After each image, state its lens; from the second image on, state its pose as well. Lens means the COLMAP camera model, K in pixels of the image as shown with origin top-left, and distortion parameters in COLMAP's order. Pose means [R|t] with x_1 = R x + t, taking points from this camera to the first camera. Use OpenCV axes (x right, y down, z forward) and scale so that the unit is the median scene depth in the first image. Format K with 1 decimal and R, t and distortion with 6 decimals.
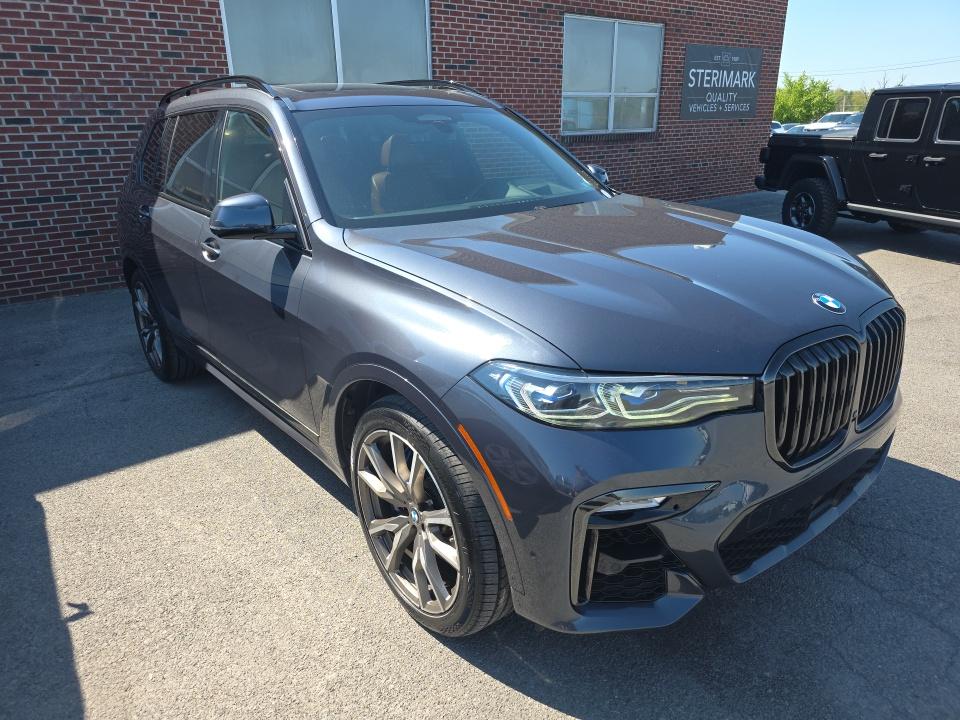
lens RADIAL K [[639.1, 0, 483.7], [0, 639.1, 359.0], [0, 0, 1]] dist [0.018626, -0.024722]
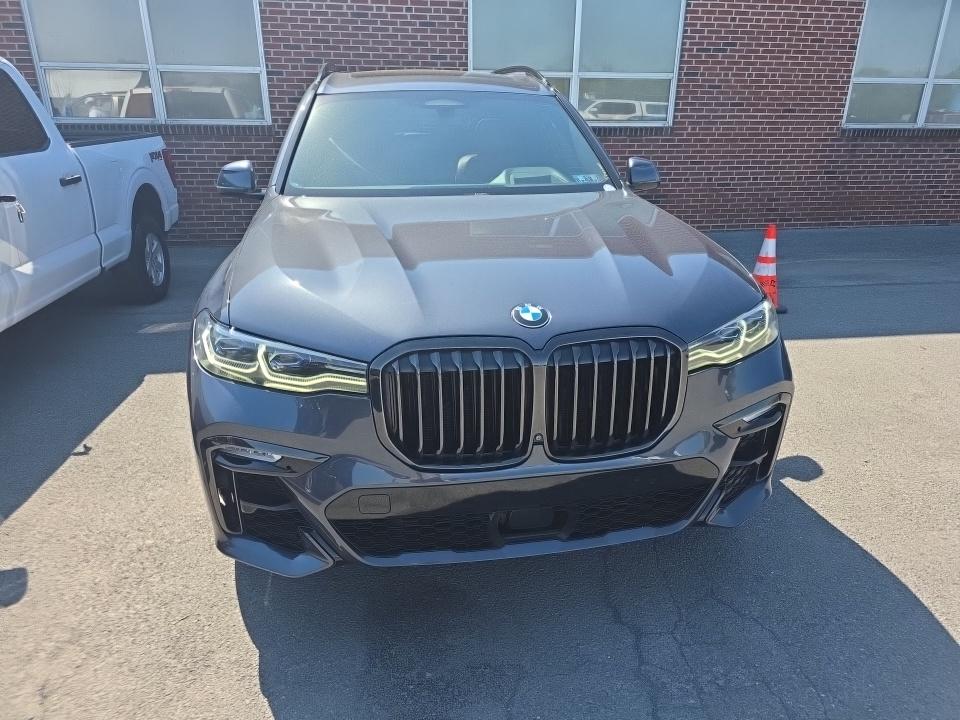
lens RADIAL K [[639.1, 0, 483.7], [0, 639.1, 359.0], [0, 0, 1]] dist [0.018626, -0.024722]
pose [[0.878990, 0.191696, -0.436611, 0.218031], [-0.183981, 0.981075, 0.060353, -0.014006], [0.439918, 0.027278, 0.897624, 0.040299]]
